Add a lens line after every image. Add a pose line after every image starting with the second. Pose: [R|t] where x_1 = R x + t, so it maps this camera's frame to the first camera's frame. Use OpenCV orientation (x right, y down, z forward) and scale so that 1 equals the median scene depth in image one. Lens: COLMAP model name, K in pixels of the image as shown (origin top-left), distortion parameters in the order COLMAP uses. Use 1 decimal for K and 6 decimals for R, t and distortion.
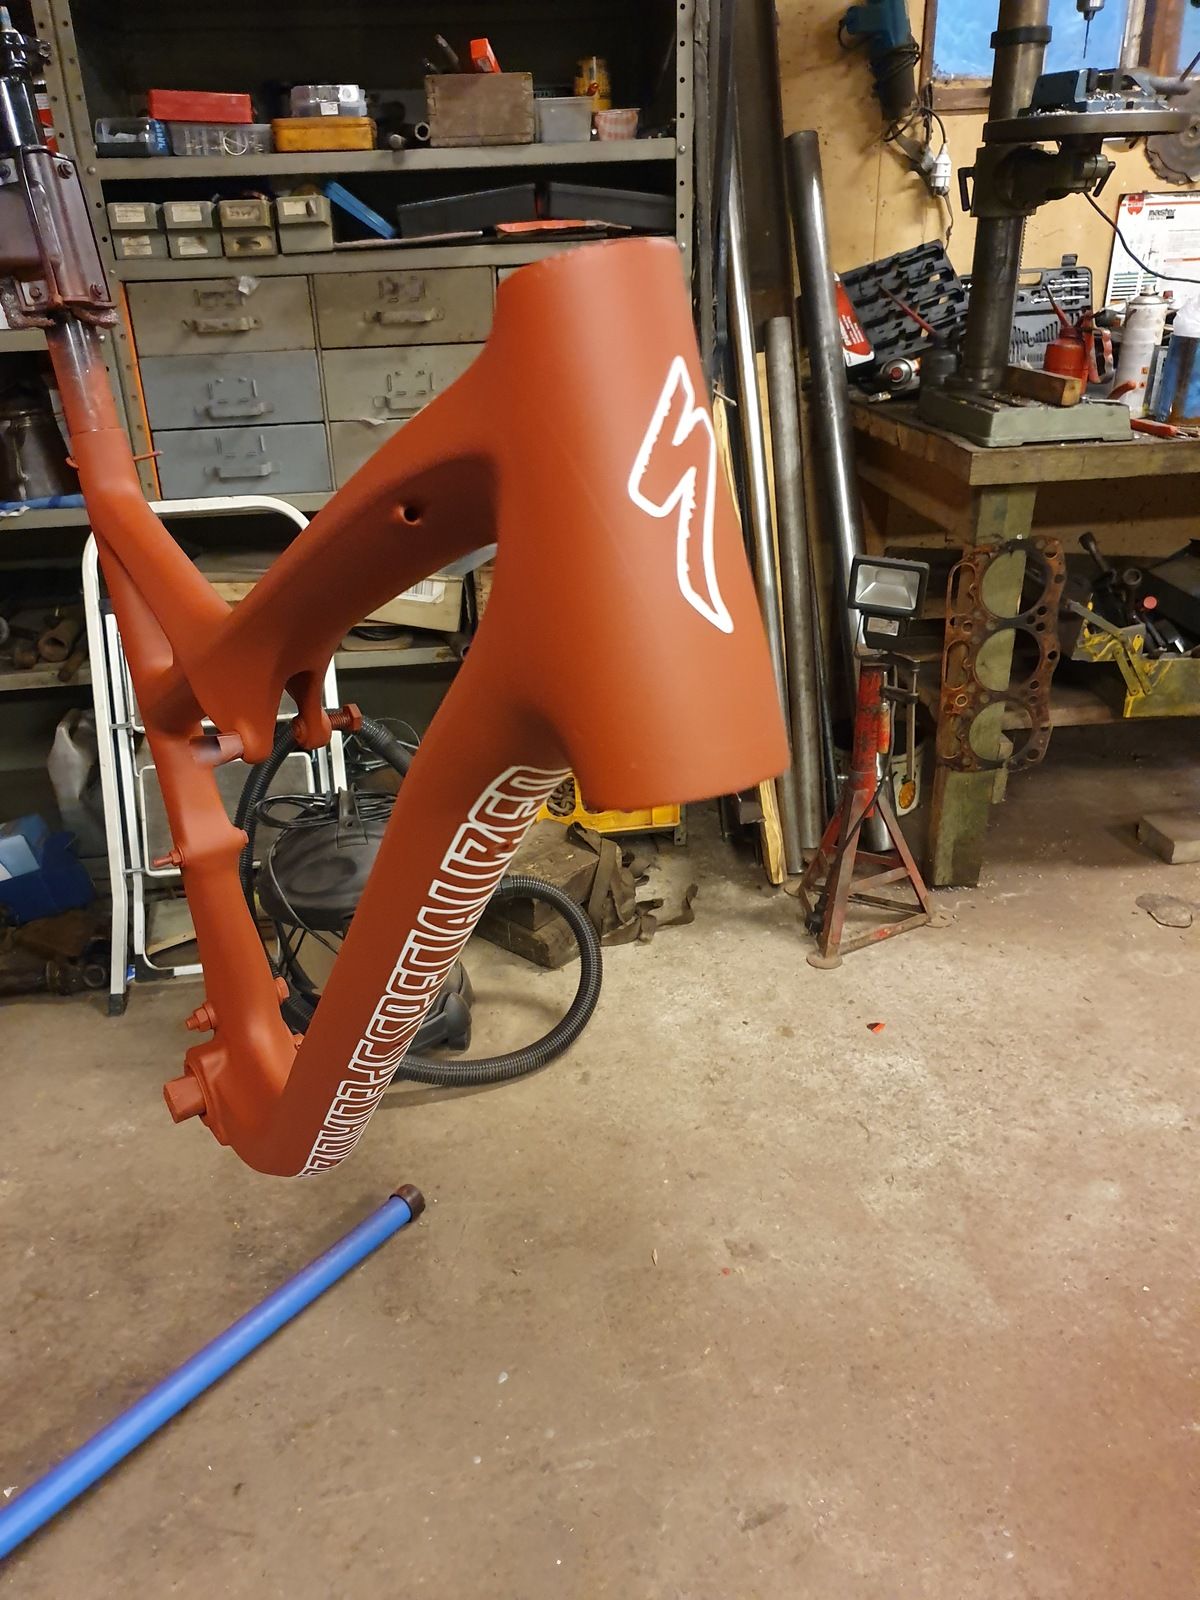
lens RADIAL K [[1221.4, 0, 572.2], [0, 1221.4, 806.8], [0, 0, 1]] dist [0.004019, 0.008519]
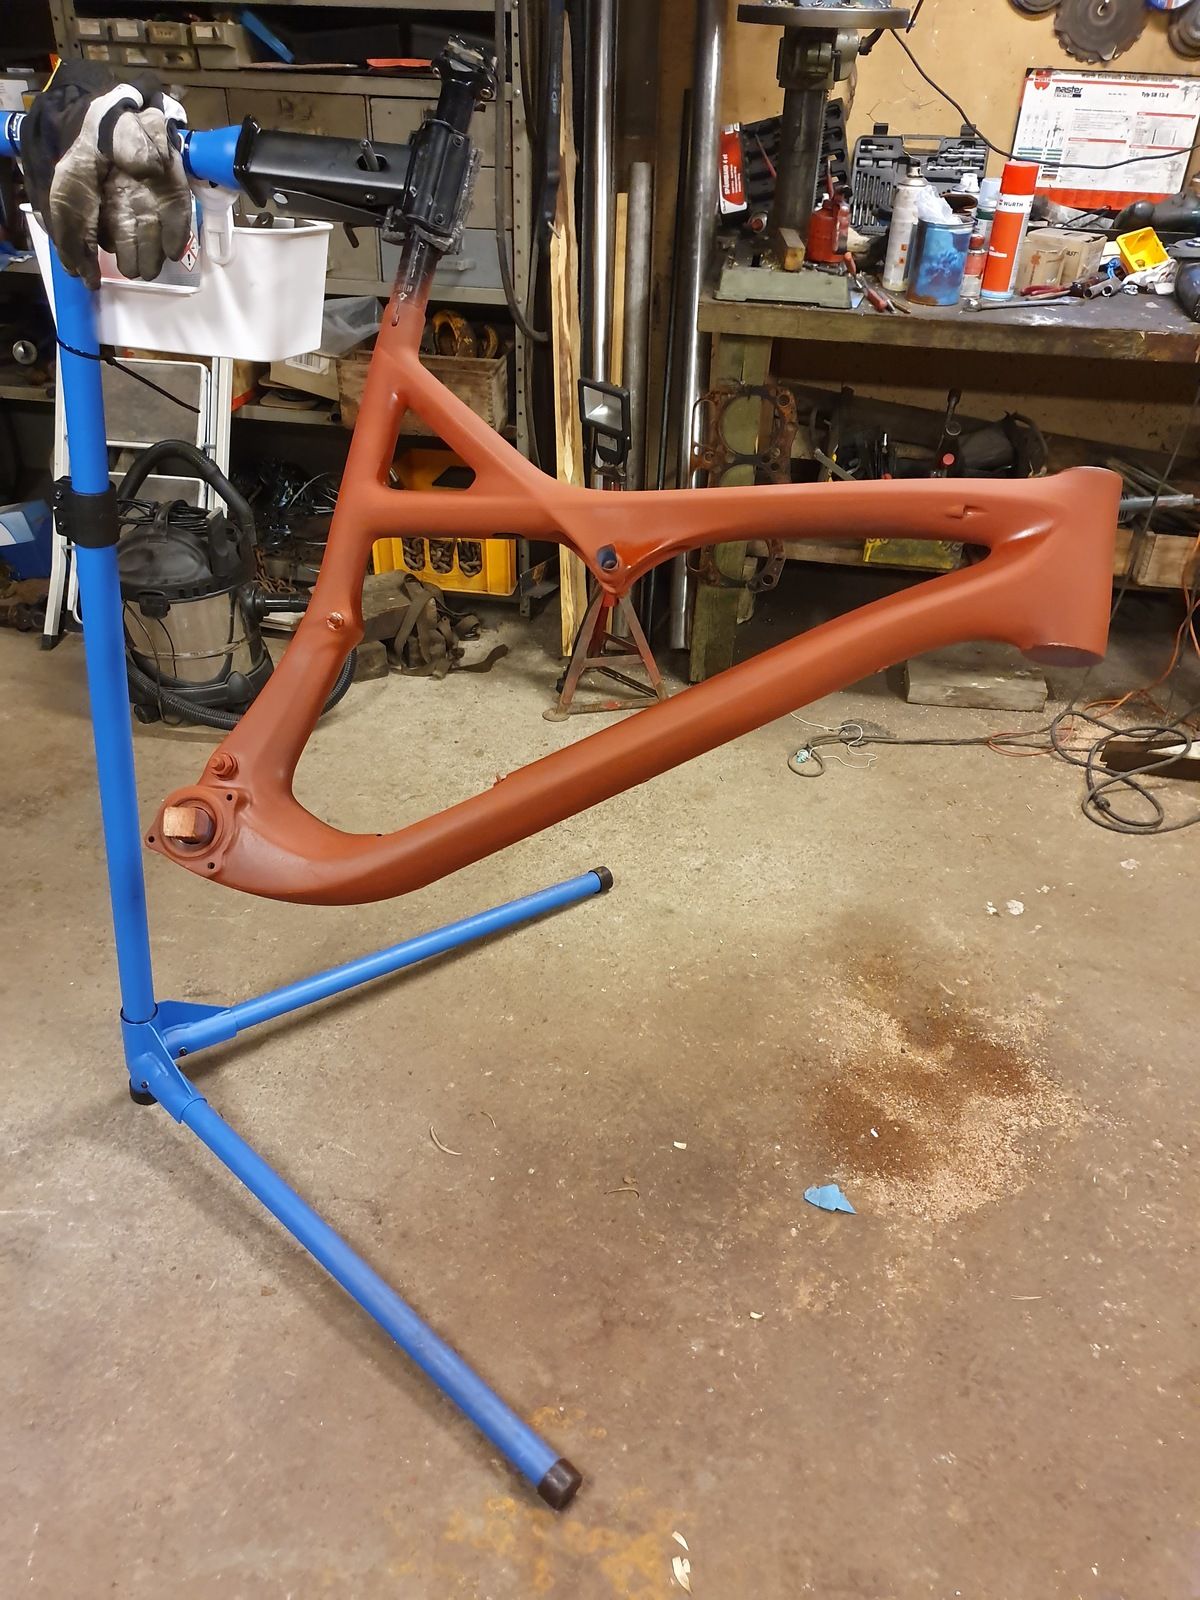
lens RADIAL K [[1221.4, 0, 572.2], [0, 1221.4, 806.8], [0, 0, 1]] dist [0.004019, 0.008519]
pose [[0.956102, 0.210099, -0.204271, 0.533760], [-0.178763, 0.970543, 0.161524, 0.013674], [0.232190, -0.117917, 0.965496, -0.216555]]
